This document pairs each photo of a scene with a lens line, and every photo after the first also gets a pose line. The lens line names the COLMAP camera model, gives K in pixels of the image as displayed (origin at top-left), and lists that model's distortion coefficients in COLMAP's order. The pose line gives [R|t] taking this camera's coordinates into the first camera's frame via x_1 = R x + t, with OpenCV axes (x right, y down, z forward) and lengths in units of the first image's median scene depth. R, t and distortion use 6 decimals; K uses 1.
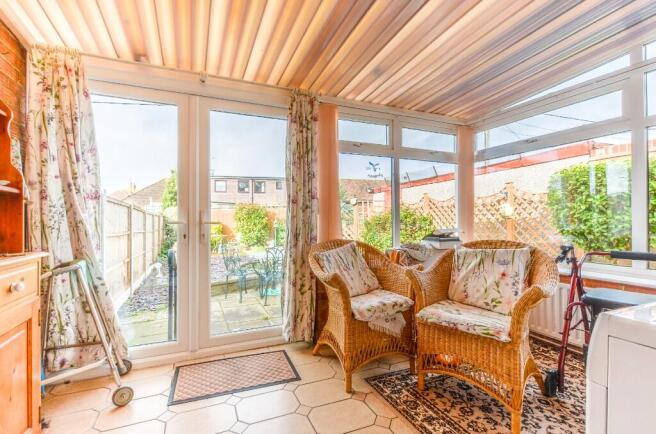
lens RADIAL K [[302.3, 0, 326.7], [0, 302.3, 220.2], [0, 0, 1]] dist [-0.000245, -0.000585]
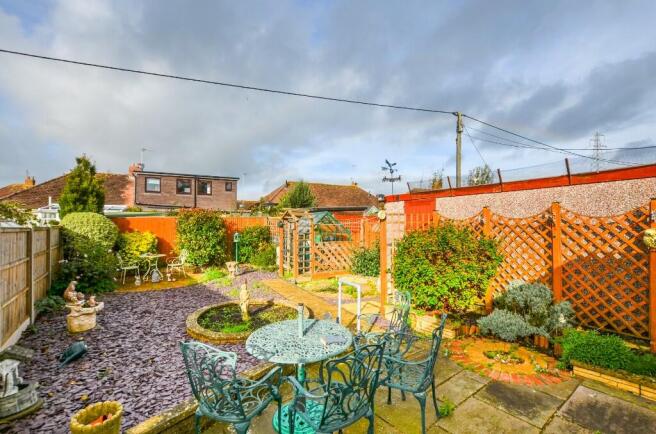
lens RADIAL K [[288.0, 0, 332.4], [0, 288.0, 224.9], [0, 0, 1]] dist [-0.000622, -0.000526]
pose [[0.973634, 0.007418, 0.227993, -0.098754], [-0.009340, 0.999929, 0.007354, -0.026755], [-0.227923, -0.009290, 0.973635, 0.238689]]
